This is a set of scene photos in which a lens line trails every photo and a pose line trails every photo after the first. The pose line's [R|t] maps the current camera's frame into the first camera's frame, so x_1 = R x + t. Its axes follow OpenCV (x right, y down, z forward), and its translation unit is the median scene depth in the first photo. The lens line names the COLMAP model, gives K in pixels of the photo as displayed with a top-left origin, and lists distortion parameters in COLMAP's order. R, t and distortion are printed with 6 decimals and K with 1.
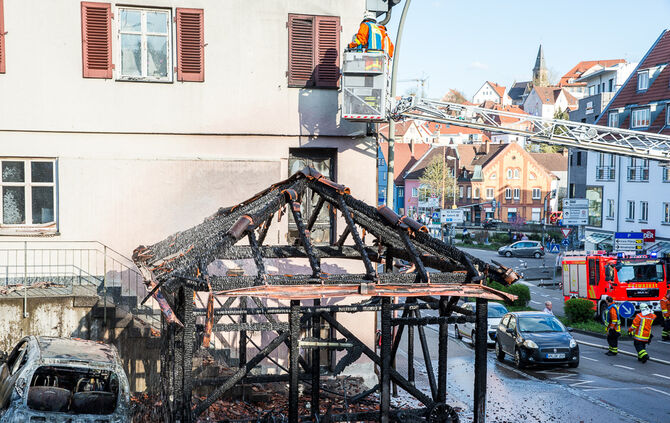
lens RADIAL K [[913.1, 0, 334.1], [0, 913.1, 220.1], [0, 0, 1]] dist [0.084332, 0.045404]
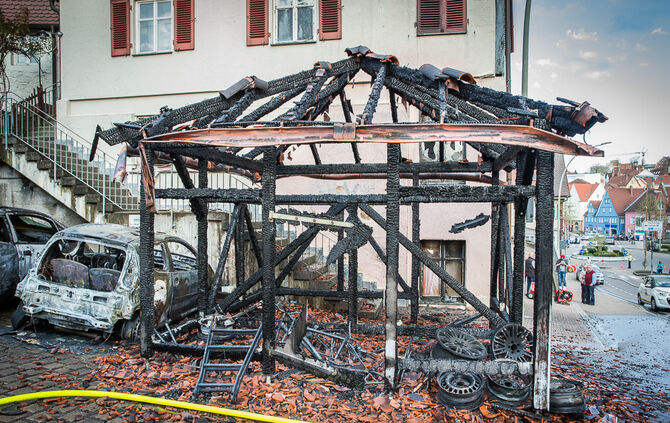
lens RADIAL K [[501.1, 0, 334.7], [0, 501.1, 226.3], [0, 0, 1]] dist [-0.032393, 0.000655]
pose [[0.892796, 0.002032, -0.450457, 0.136885], [-0.018394, 0.999320, -0.031947, 0.107584], [0.450086, 0.036808, 0.892226, 0.446229]]
